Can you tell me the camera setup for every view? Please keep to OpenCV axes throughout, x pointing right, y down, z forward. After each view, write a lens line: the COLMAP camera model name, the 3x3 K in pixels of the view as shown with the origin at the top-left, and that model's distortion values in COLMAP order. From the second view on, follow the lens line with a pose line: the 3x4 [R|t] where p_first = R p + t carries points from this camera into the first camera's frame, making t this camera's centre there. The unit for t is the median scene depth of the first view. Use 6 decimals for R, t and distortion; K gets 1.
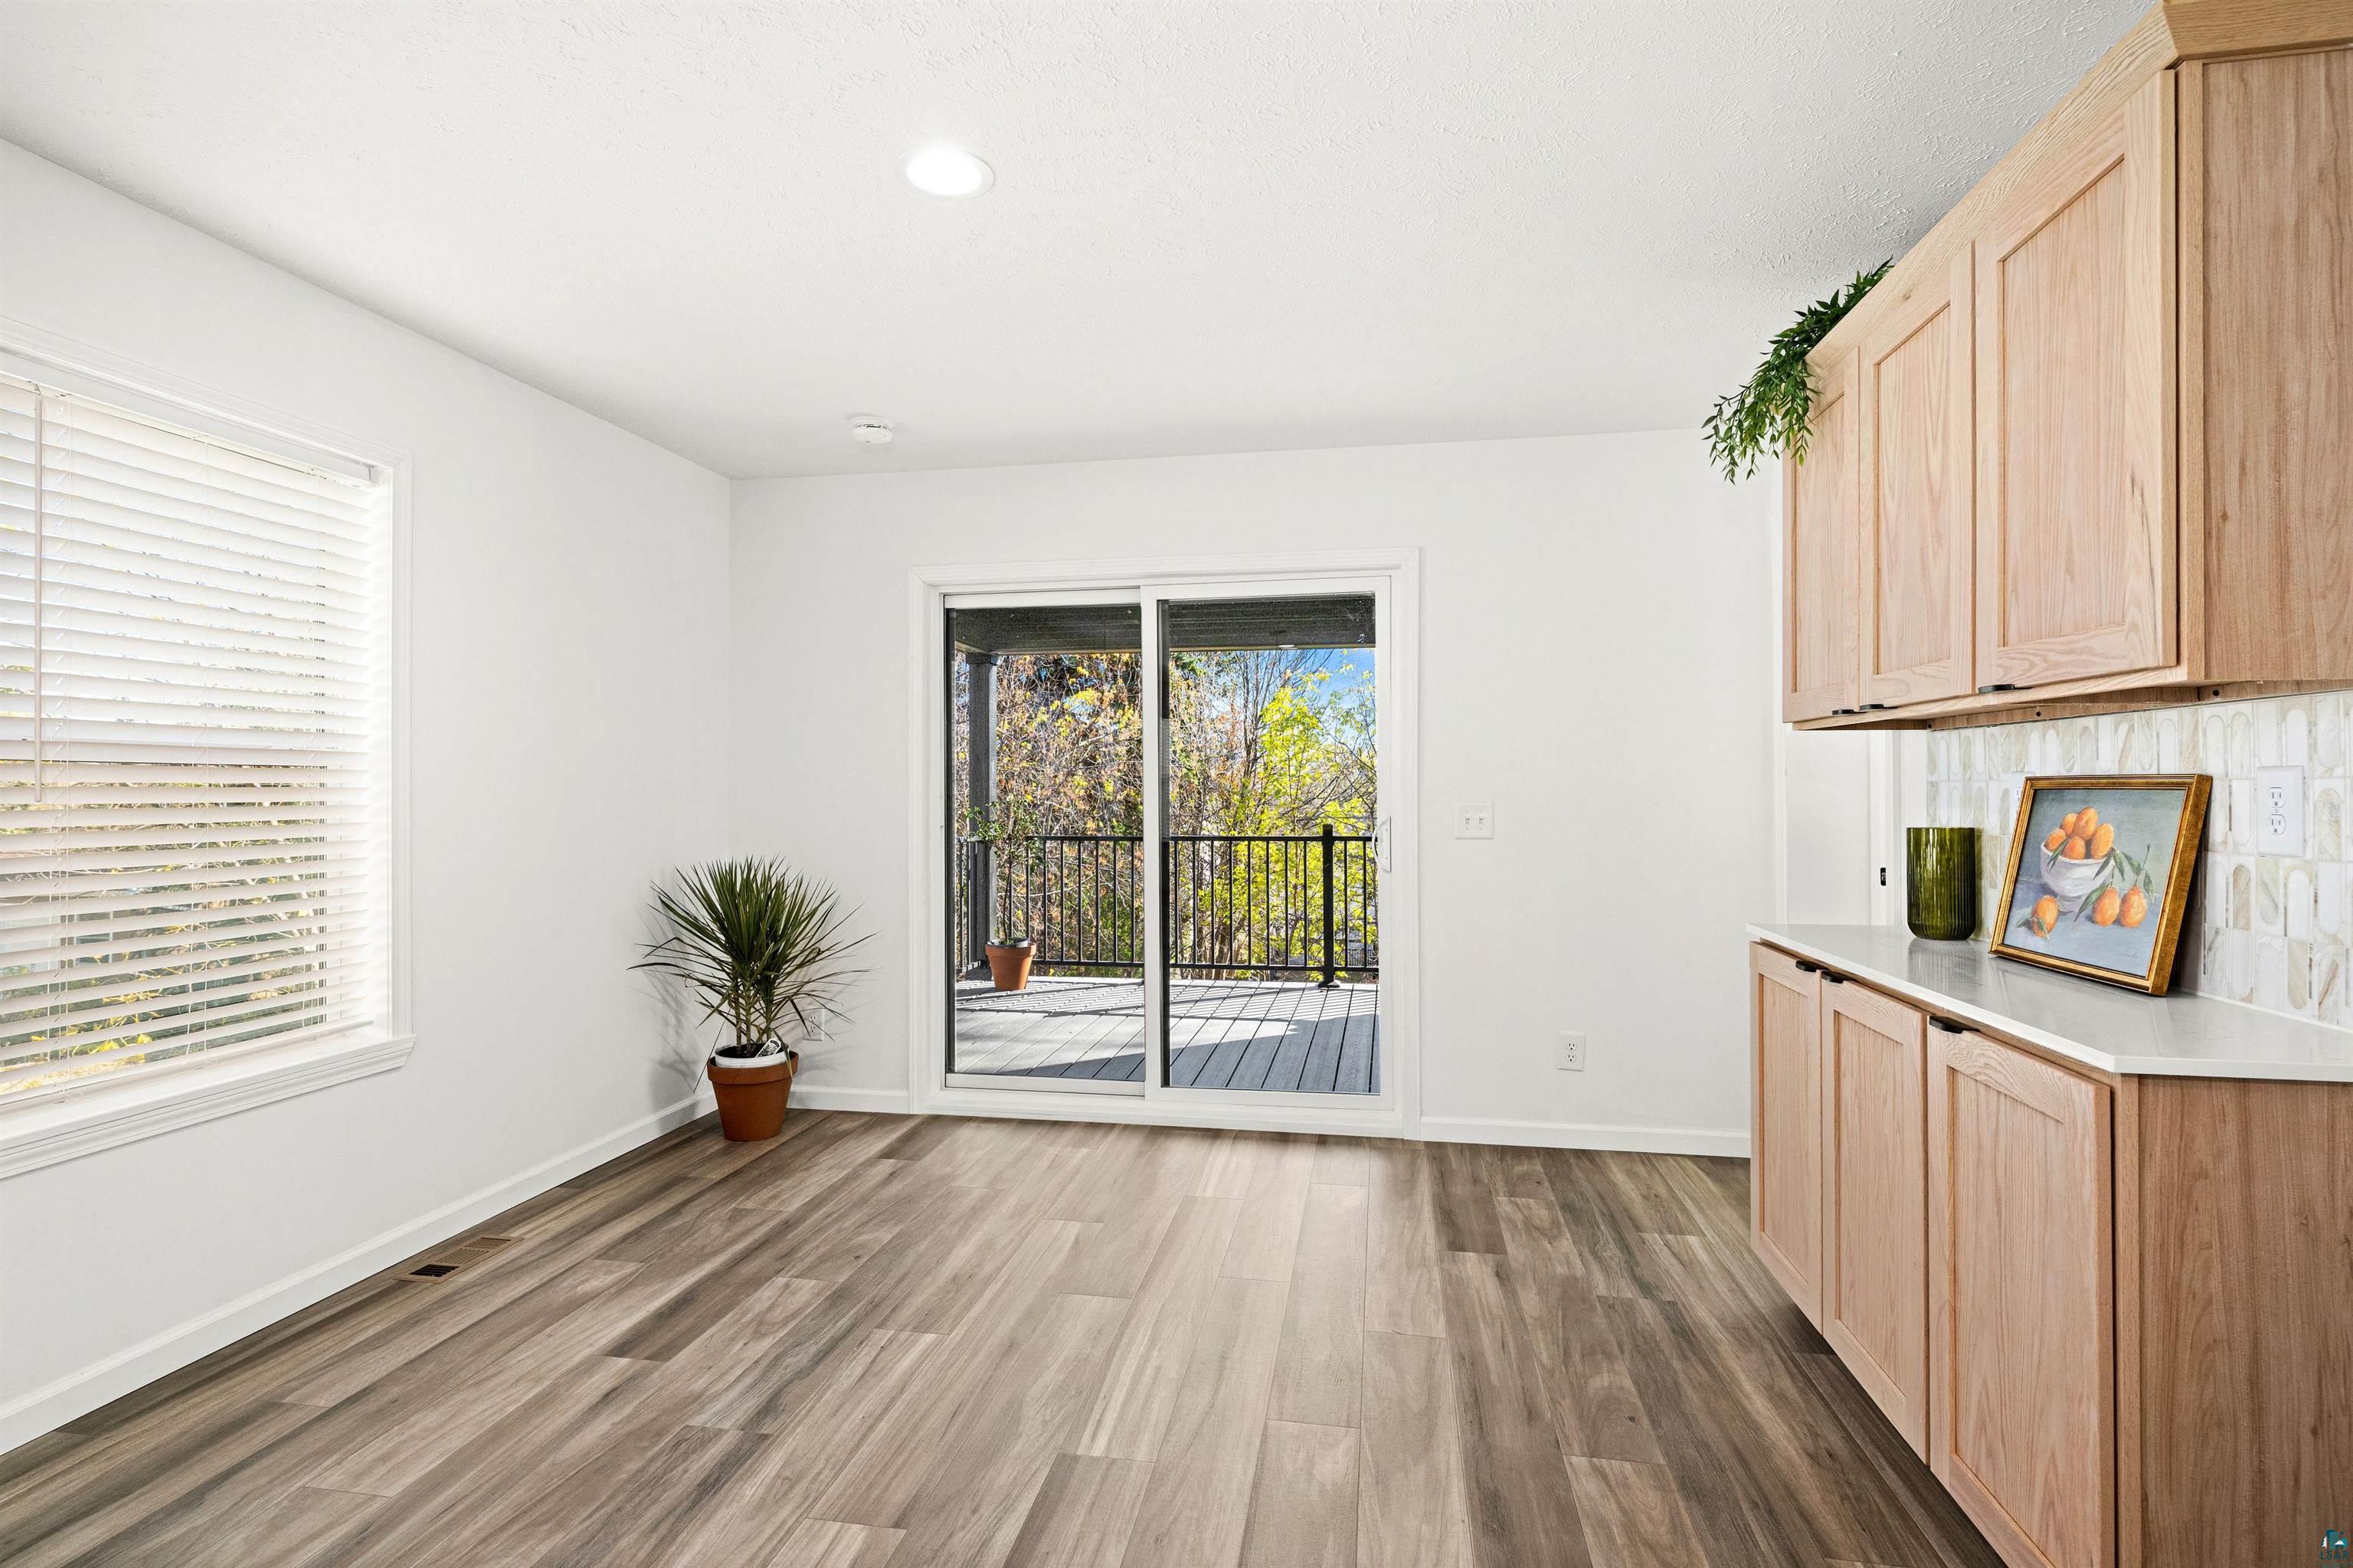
lens RADIAL K [[1165.3, 0, 1163.1], [0, 1165.3, 764.6], [0, 0, 1]] dist [0.025963, -0.001052]
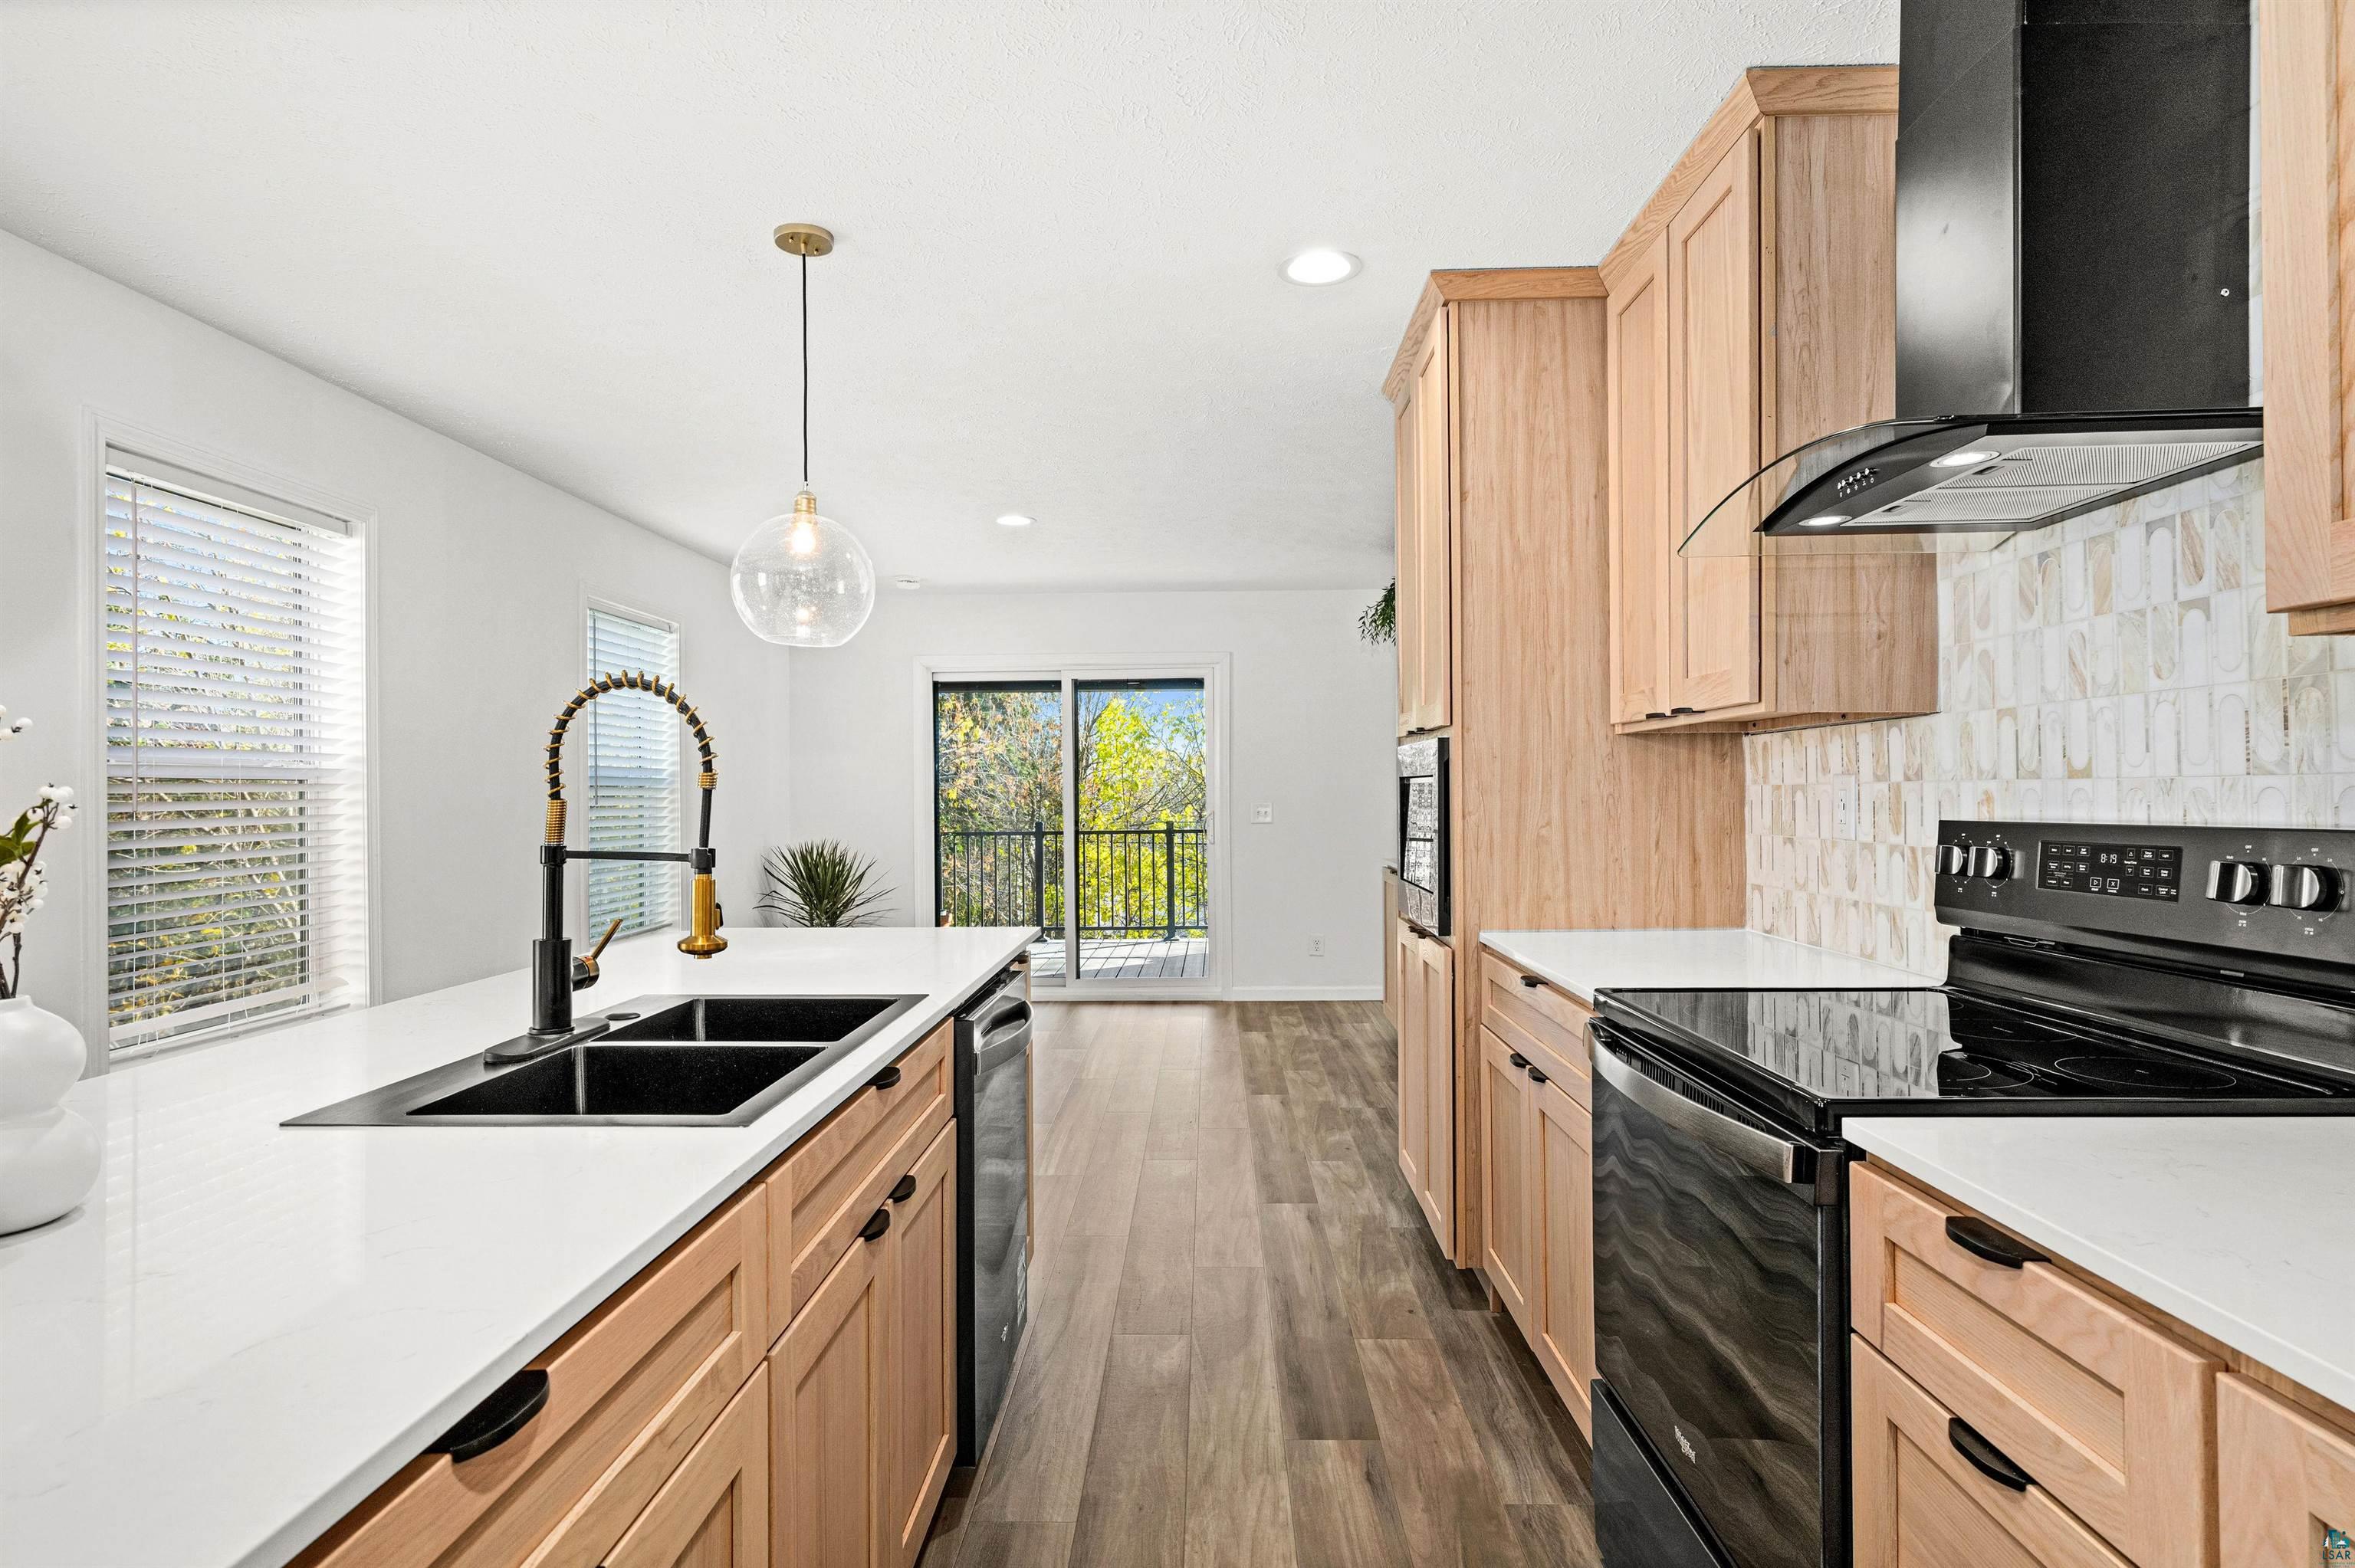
lens RADIAL K [[1247.0, 0, 1177.3], [0, 1247.0, 790.7], [0, 0, 1]] dist [-0.001259, 0.000140]
pose [[0.987145, -0.006250, 0.159707, -0.047049], [0.003535, 0.999844, 0.017279, -0.005281], [-0.159790, -0.016492, 0.987013, -0.248521]]
